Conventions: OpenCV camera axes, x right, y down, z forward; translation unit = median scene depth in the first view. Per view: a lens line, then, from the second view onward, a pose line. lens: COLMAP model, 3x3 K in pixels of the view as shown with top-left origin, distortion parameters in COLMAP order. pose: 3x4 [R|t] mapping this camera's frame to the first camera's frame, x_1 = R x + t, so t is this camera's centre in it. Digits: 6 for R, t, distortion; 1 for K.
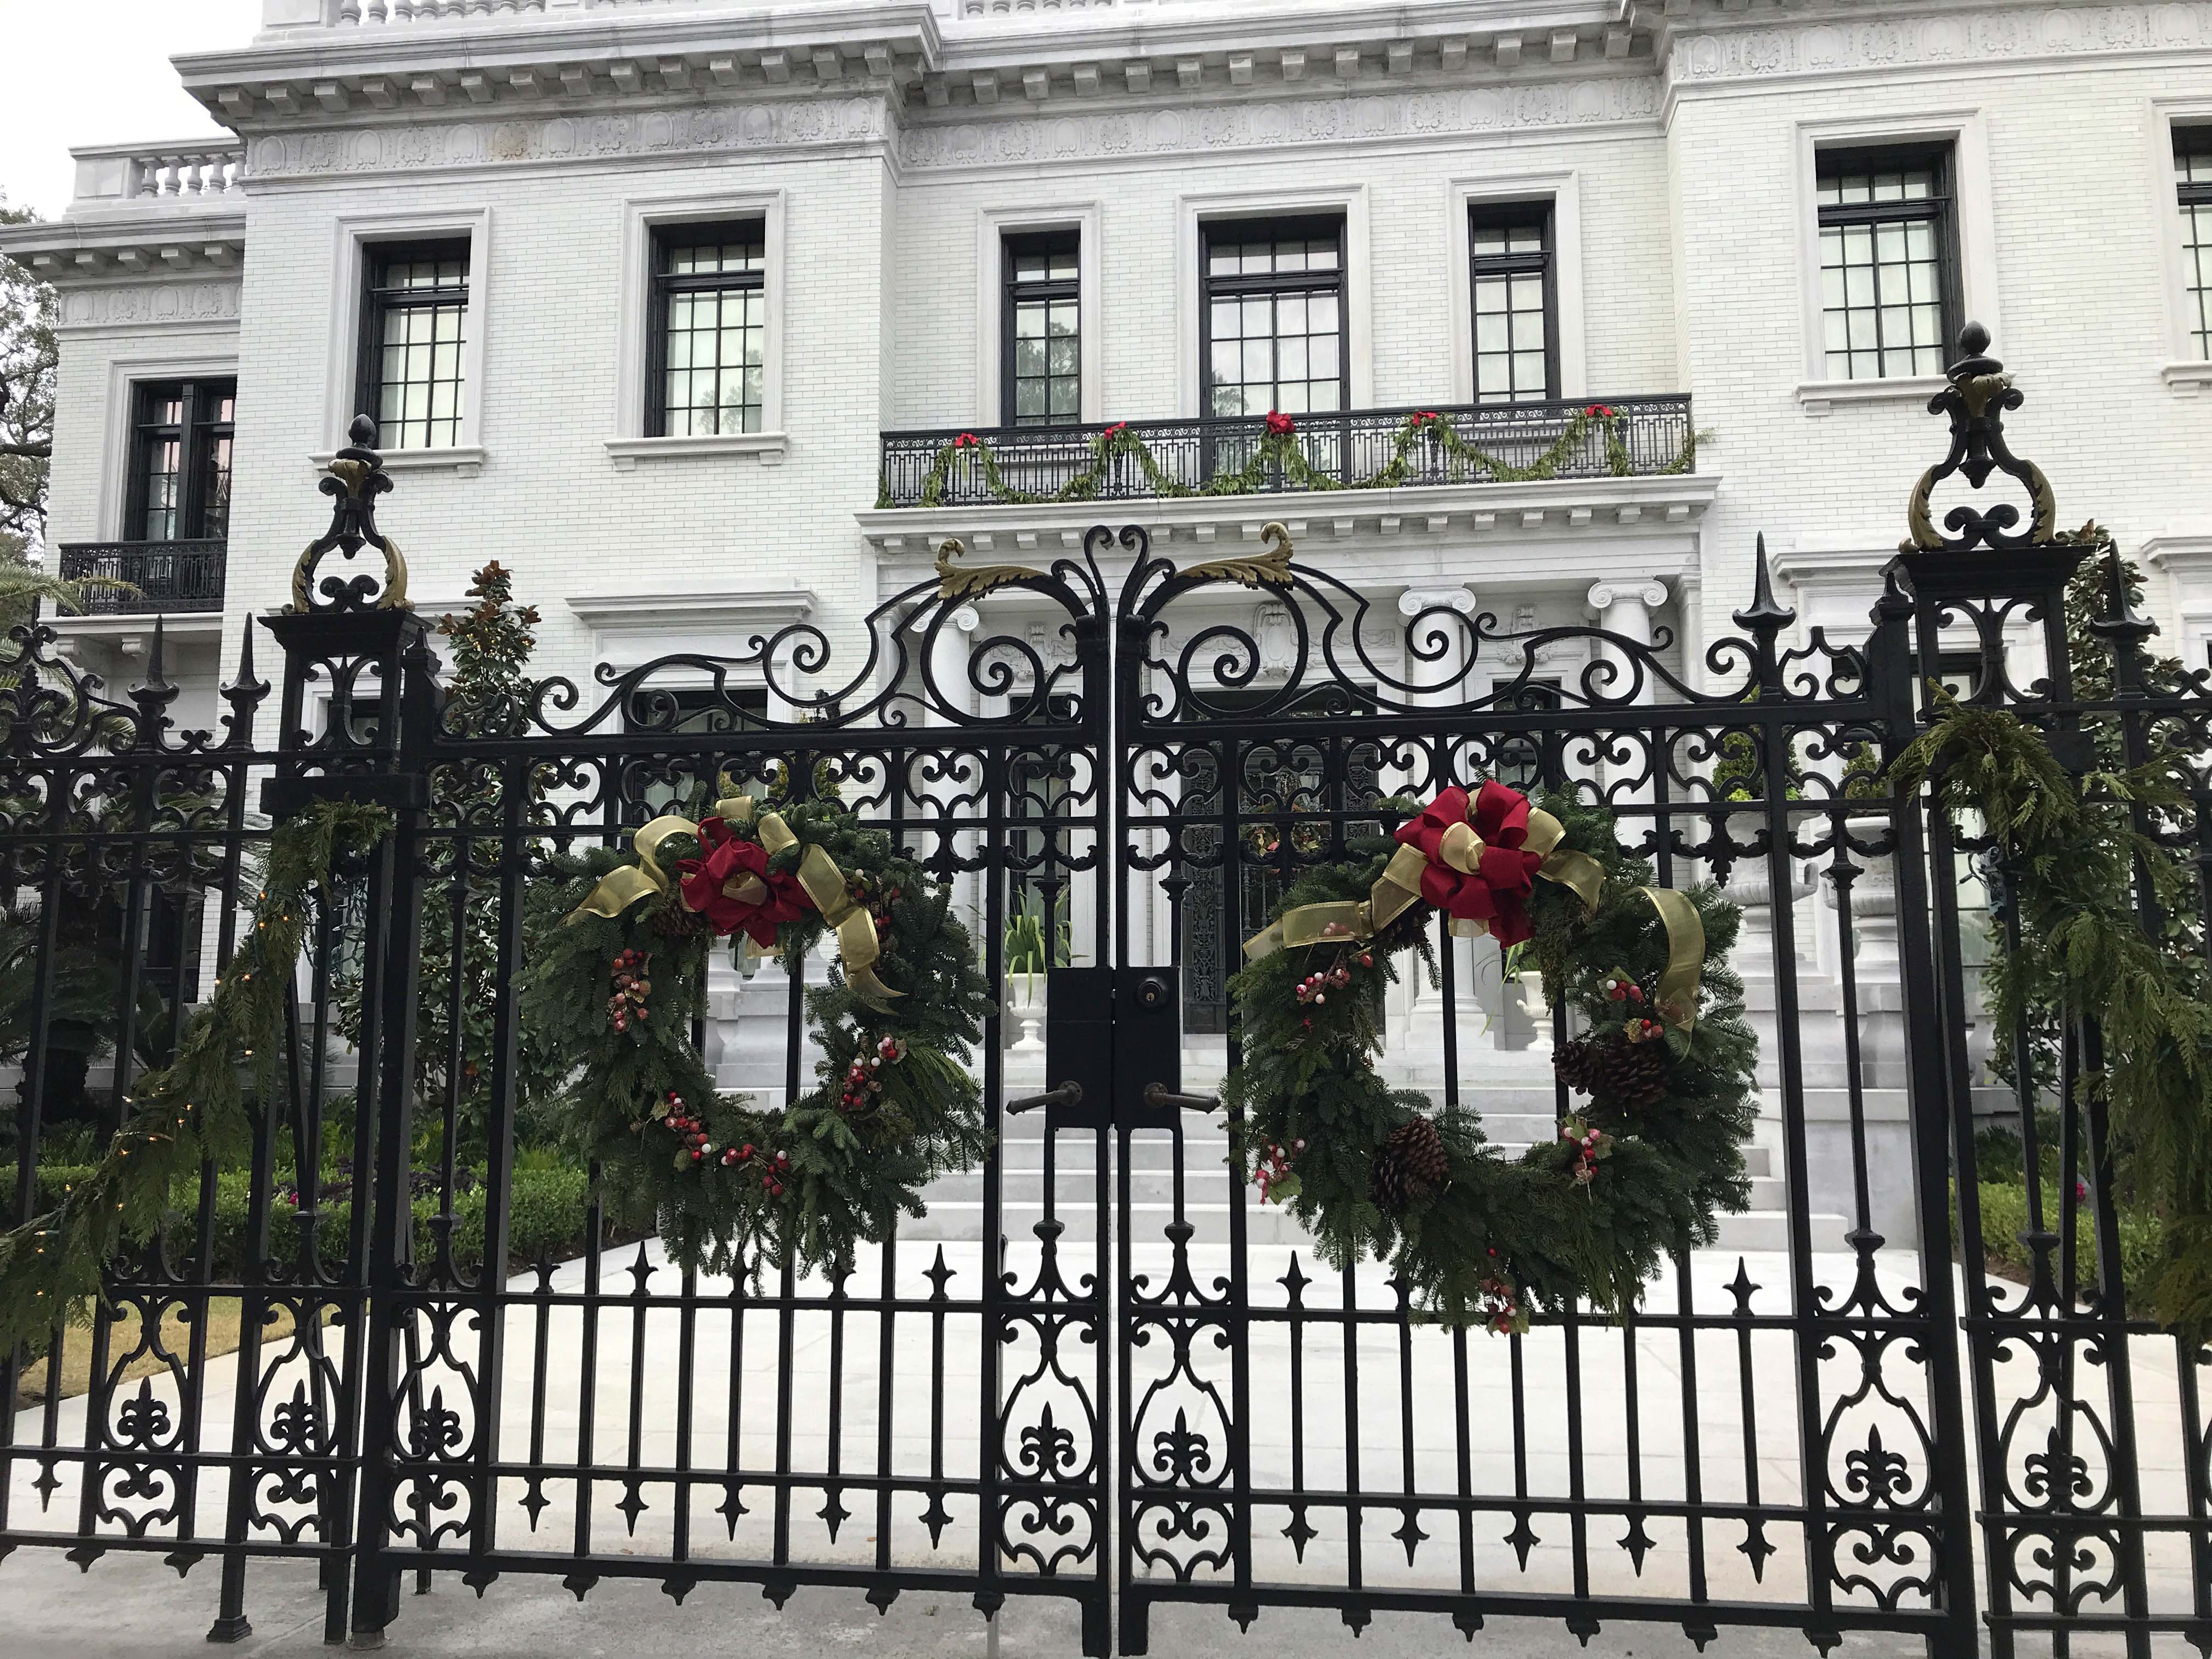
lens RADIAL K [[1804.6, 0, 1092.1], [0, 1804.6, 820.3], [0, 0, 1]] dist [0.011367, 0.015487]
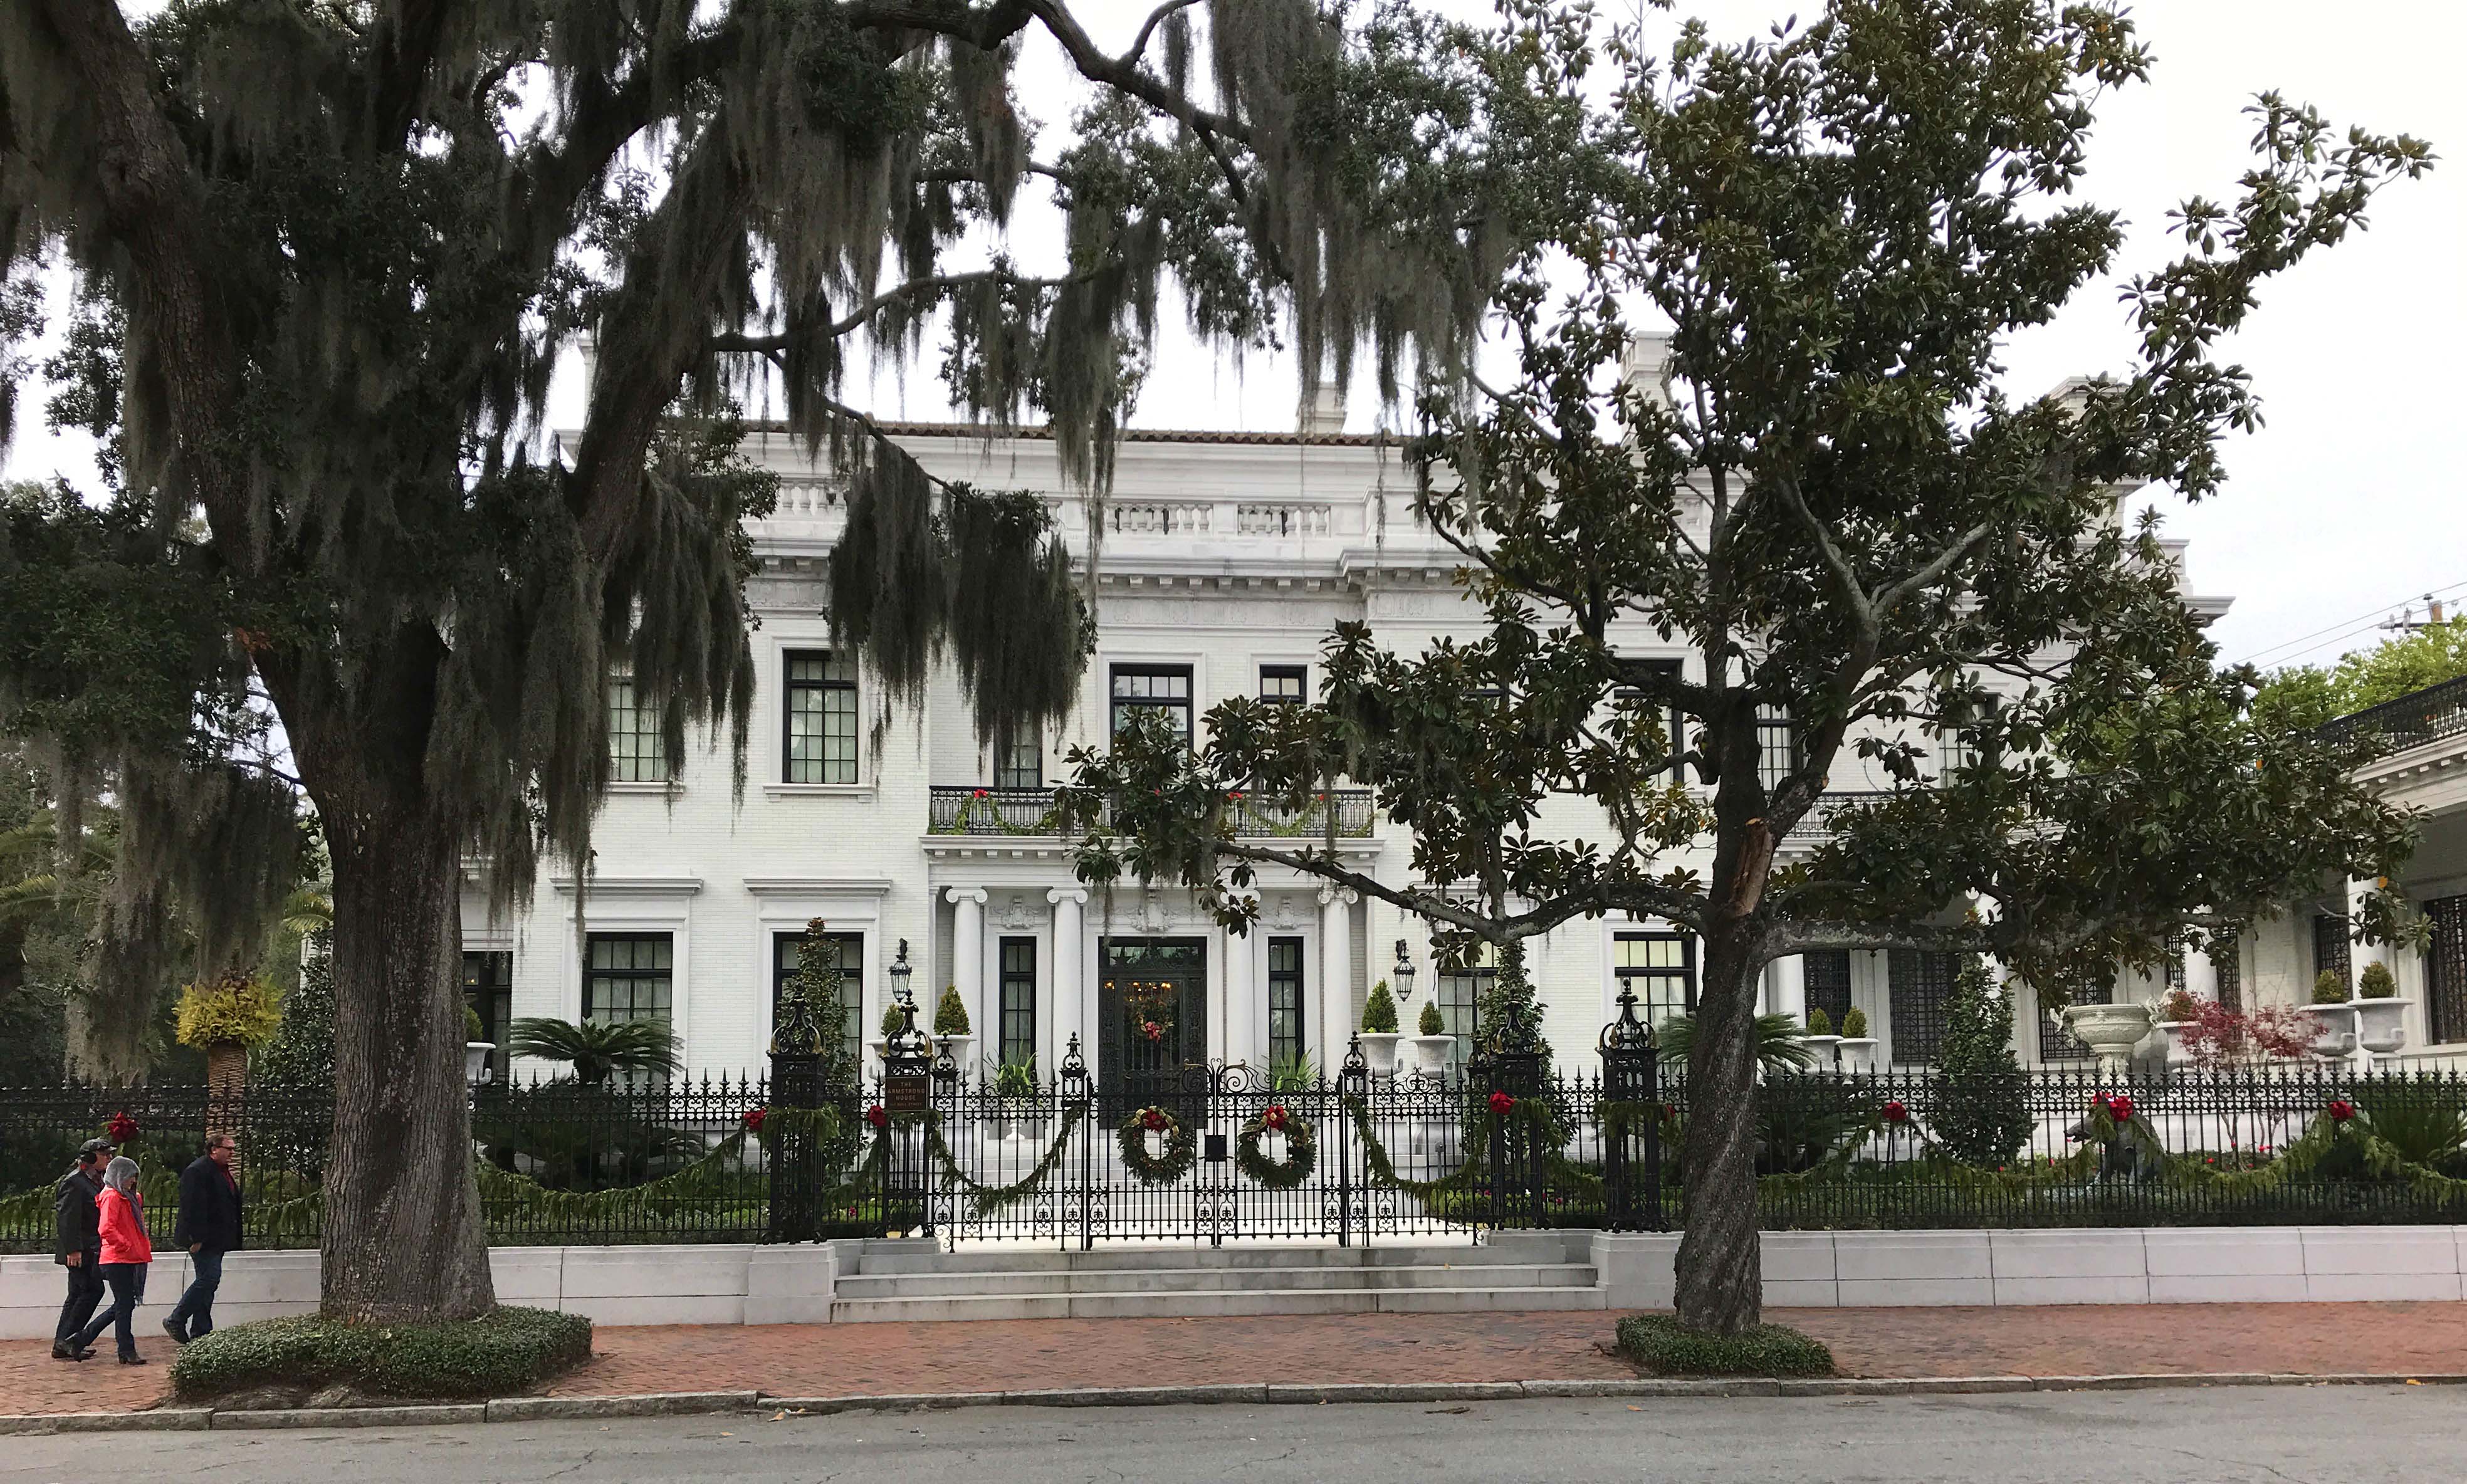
lens RADIAL K [[2063.8, 0, 1286.8], [0, 2063.8, 916.4], [0, 0, 1]] dist [0.089179, -0.000805]
pose [[0.971857, 0.016926, 0.234962, -0.253093], [-0.023816, 0.999365, 0.026515, -0.152080], [-0.234364, -0.031364, 0.971643, -1.043171]]
